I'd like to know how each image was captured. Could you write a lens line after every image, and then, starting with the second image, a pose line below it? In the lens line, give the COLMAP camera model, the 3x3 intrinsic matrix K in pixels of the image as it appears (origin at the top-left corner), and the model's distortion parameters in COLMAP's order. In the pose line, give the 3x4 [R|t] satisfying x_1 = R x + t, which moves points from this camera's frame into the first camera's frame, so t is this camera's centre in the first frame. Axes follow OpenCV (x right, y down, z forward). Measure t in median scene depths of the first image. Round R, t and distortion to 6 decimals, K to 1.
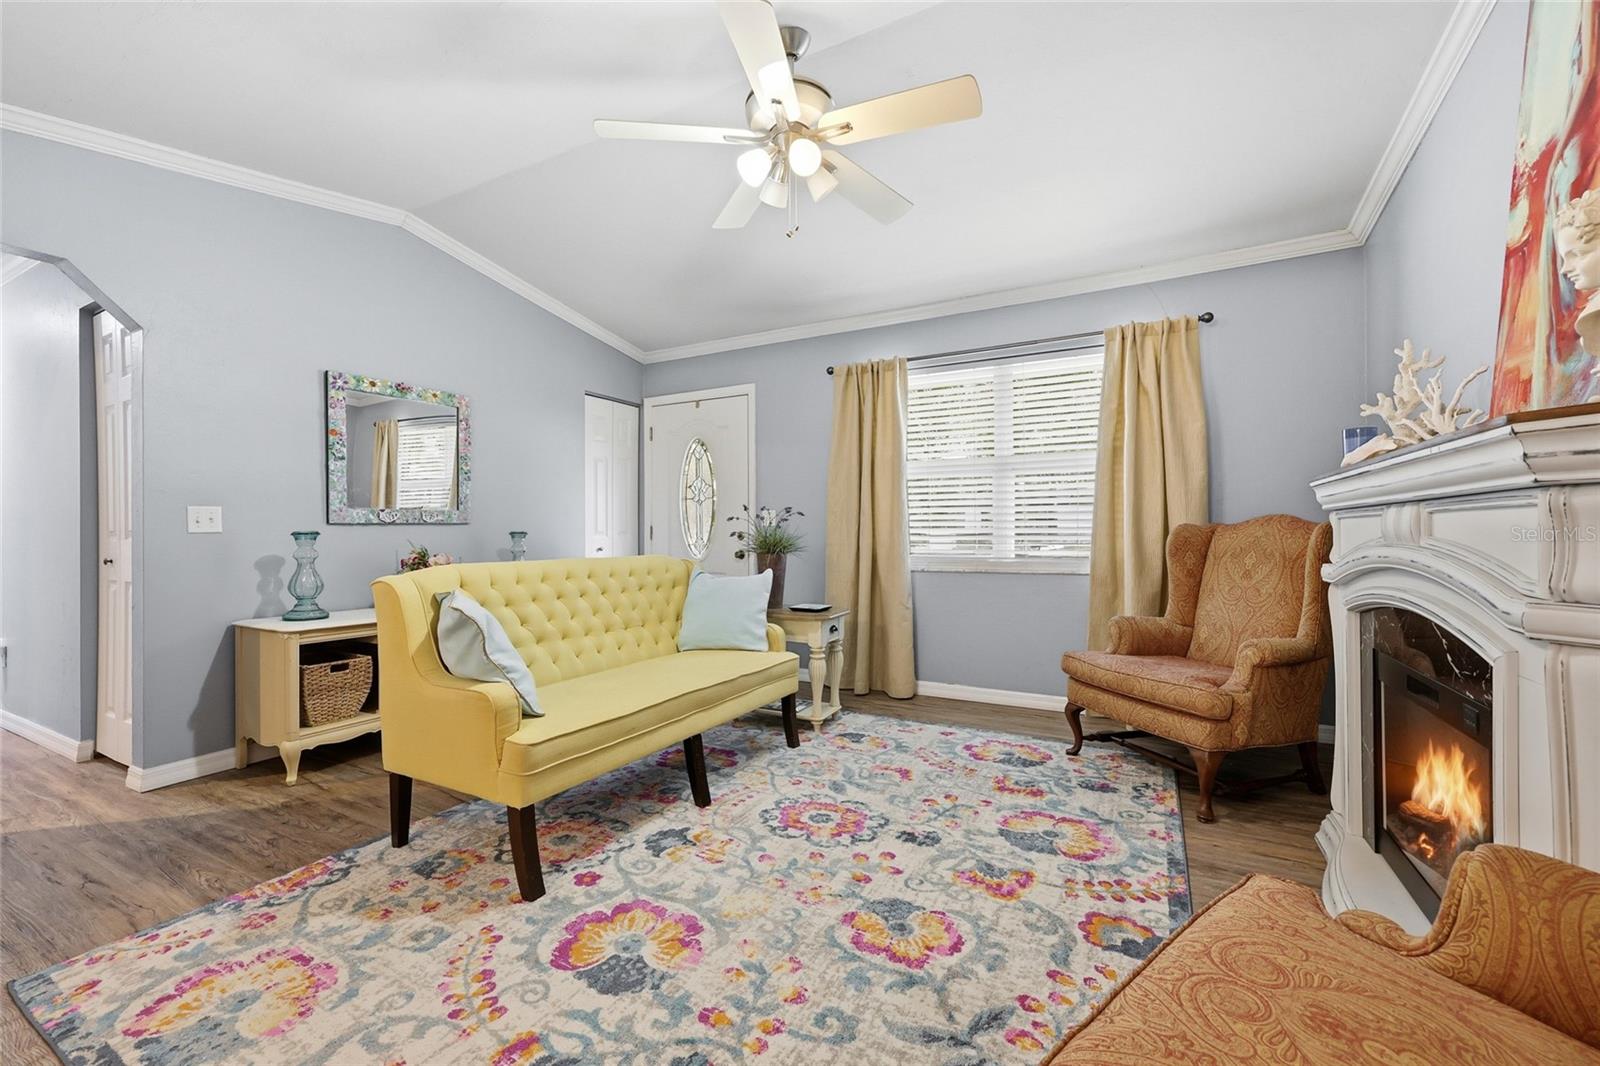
lens RADIAL K [[647.1, 0, 810.4], [0, 647.1, 529.1], [0, 0, 1]] dist [0.001723, 0.000428]
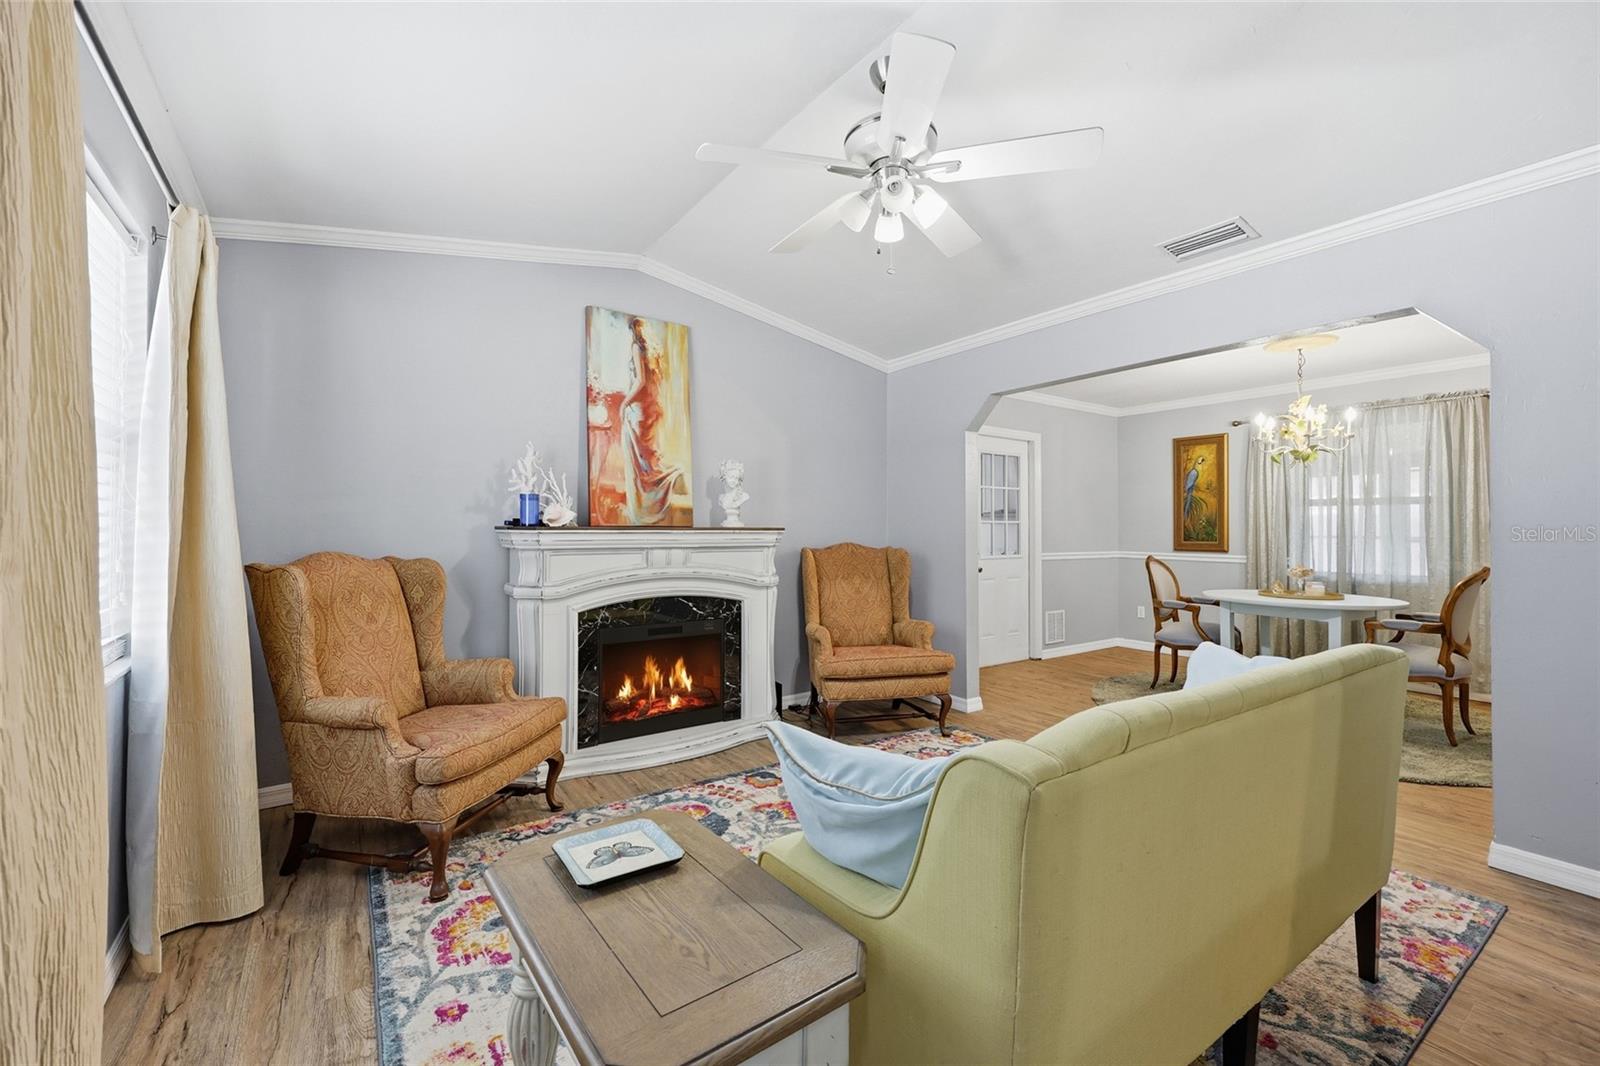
lens RADIAL K [[647.1, 0, 798.5], [0, 647.1, 529.4], [0, 0, 1]] dist [0.001723, 0.000428]
pose [[-0.884771, 0.008328, 0.465952, -0.473862], [0.003559, 0.999932, -0.011113, -0.070252], [-0.466013, -0.008174, -0.884740, 2.551893]]
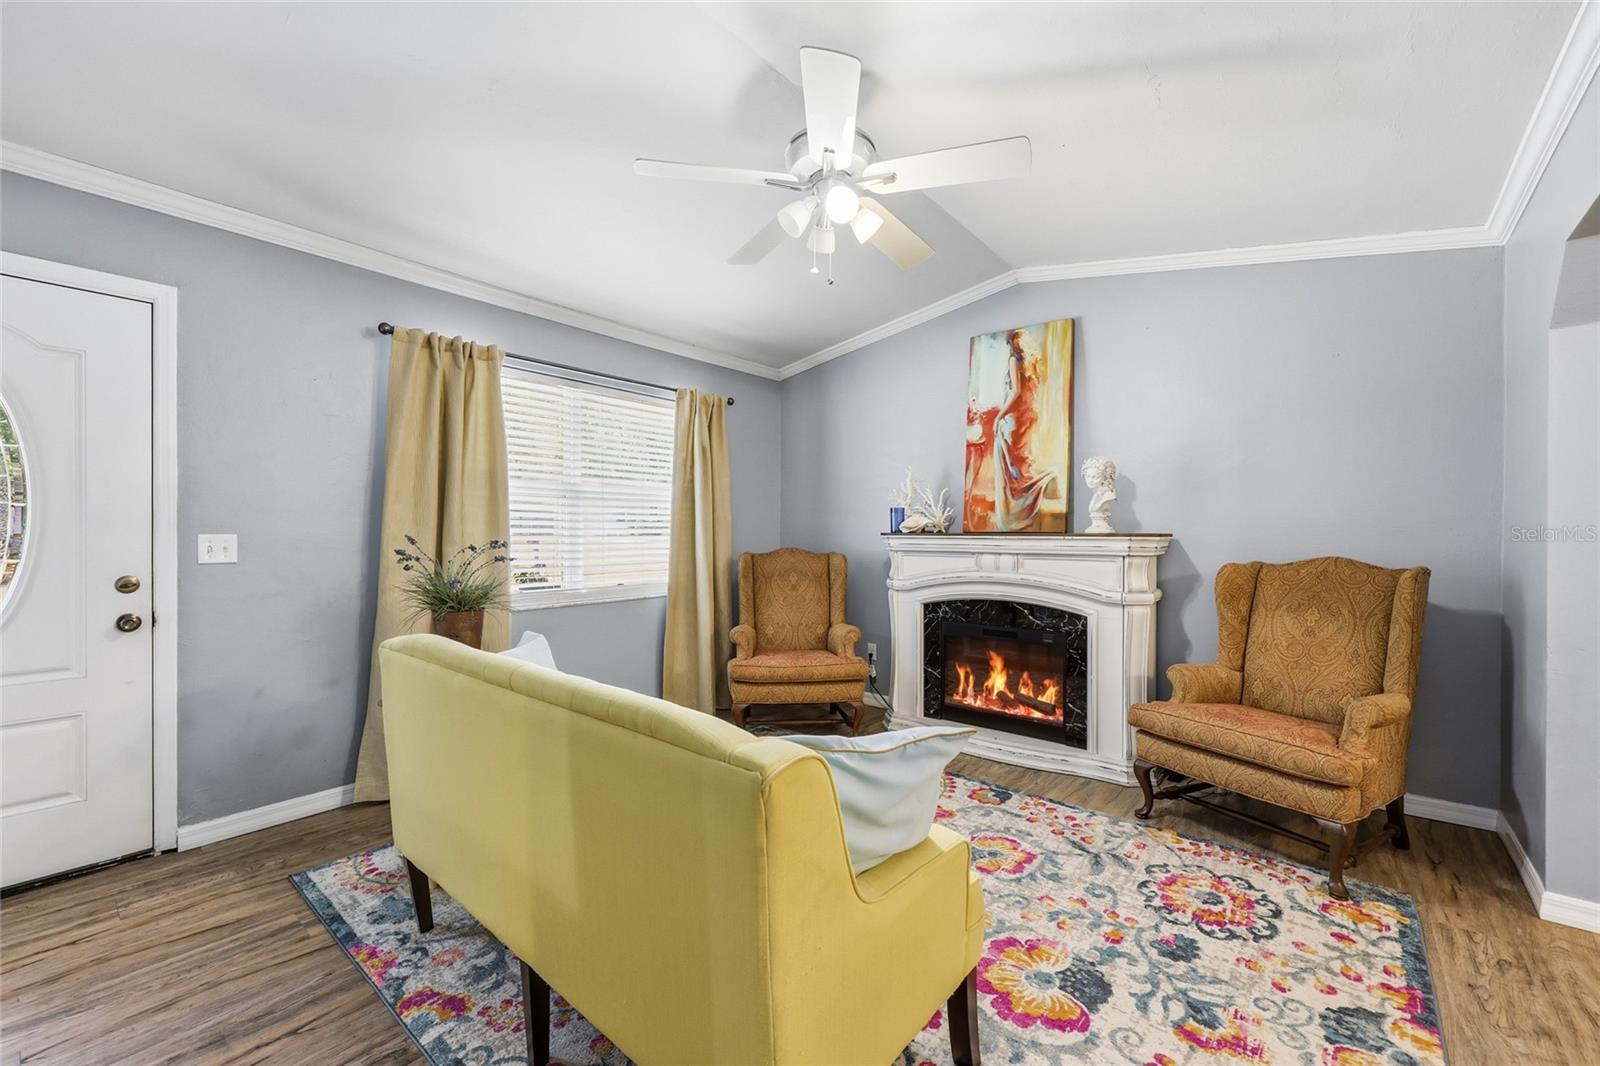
lens RADIAL K [[647.1, 0, 795.3], [0, 647.1, 534.8], [0, 0, 1]] dist [0.001723, 0.000428]
pose [[0.209504, 0.002020, 0.977806, -1.362967], [-0.009044, 0.999959, -0.000128, -0.090617], [-0.977766, -0.008816, 0.209514, 1.134854]]
